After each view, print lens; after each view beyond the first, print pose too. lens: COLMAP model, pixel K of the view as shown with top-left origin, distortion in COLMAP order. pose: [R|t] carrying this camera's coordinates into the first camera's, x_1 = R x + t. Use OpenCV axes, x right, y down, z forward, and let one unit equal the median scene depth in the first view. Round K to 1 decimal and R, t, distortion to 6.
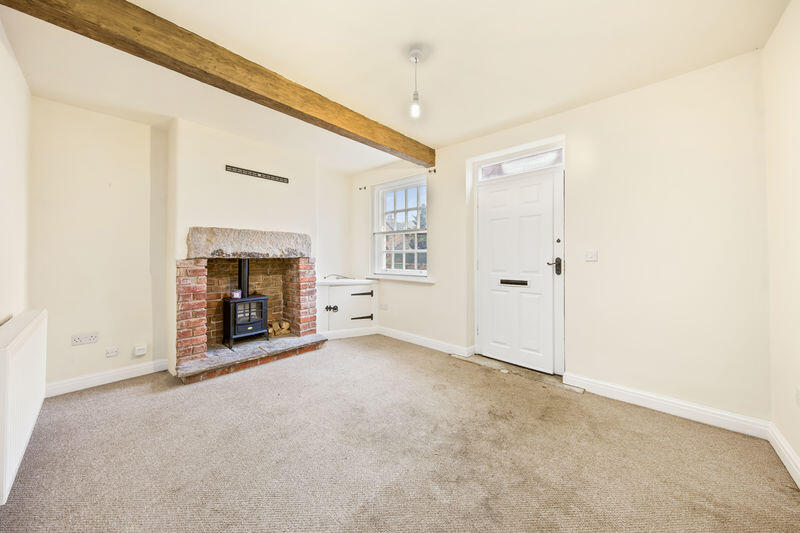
lens RADIAL K [[274.0, 0, 400.7], [0, 274.0, 254.6], [0, 0, 1]] dist [0.010205, -0.000084]
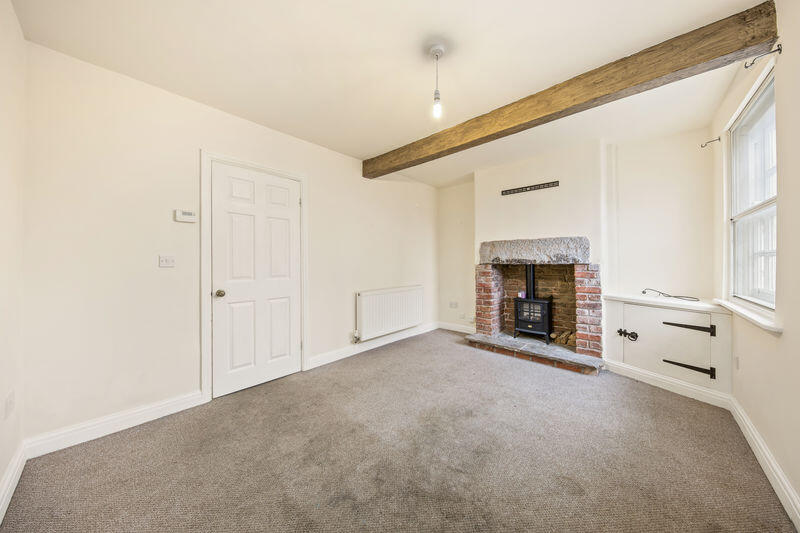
lens RADIAL K [[264.6, 0, 405.2], [0, 264.6, 261.4], [0, 0, 1]] dist [0.001285, -0.000085]
pose [[0.013843, -0.000080, -0.999904, 0.552249], [0.007894, 0.999969, 0.000029, -0.002407], [0.999873, -0.007894, 0.013843, 0.499442]]
